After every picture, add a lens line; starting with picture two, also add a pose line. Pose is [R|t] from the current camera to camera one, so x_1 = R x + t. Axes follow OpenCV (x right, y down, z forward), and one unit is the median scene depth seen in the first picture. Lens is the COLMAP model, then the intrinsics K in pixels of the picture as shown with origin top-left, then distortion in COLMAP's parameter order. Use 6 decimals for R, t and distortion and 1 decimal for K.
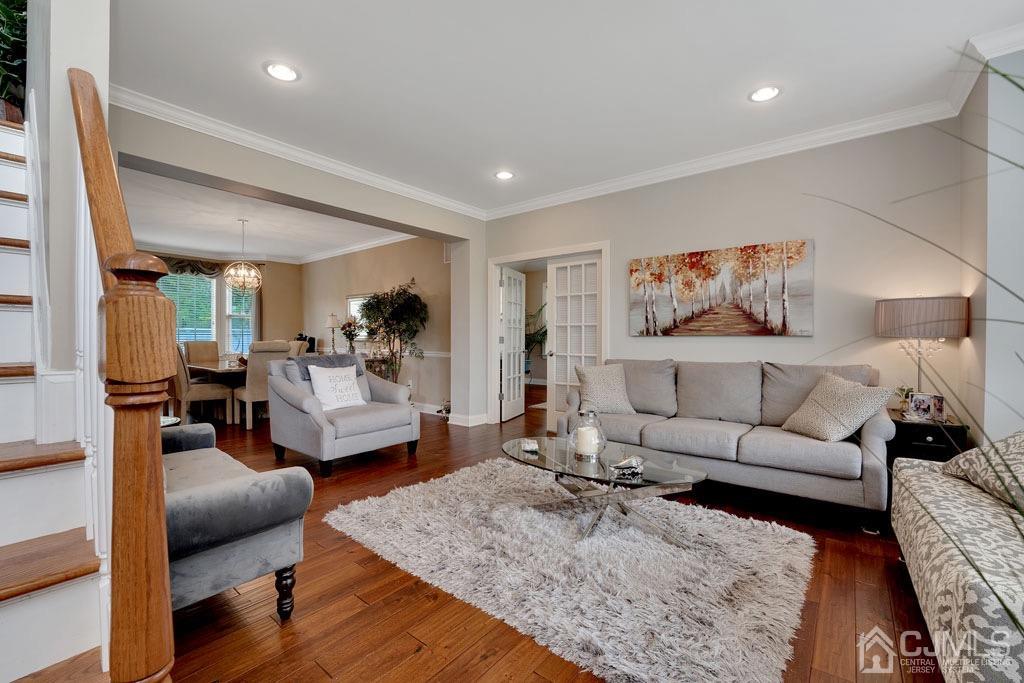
lens RADIAL K [[420.9, 0, 511.7], [0, 420.9, 339.6], [0, 0, 1]] dist [-0.002105, -0.000059]
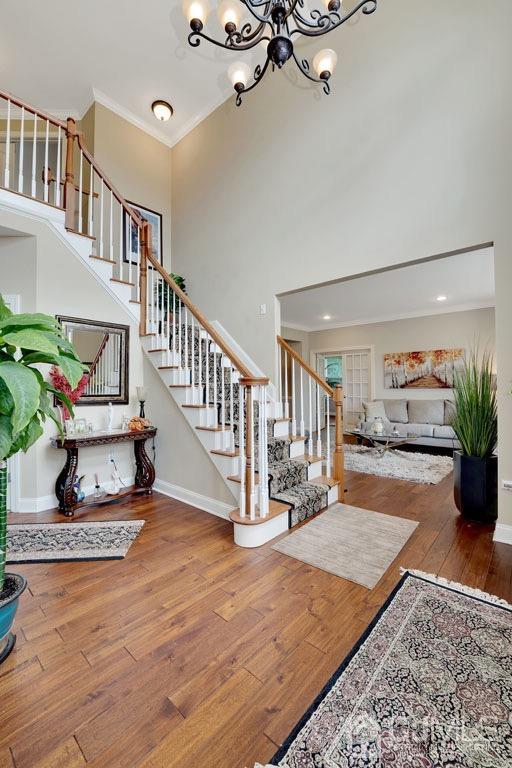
lens RADIAL K [[315.7, 0, 254.6], [0, 315.7, 382.1], [0, 0, 1]] dist [-0.002105, -0.000059]
pose [[0.998867, -0.007982, -0.046904, -0.354980], [0.007157, 0.999817, -0.017731, -0.019165], [0.047037, 0.017375, 0.998742, -0.752434]]
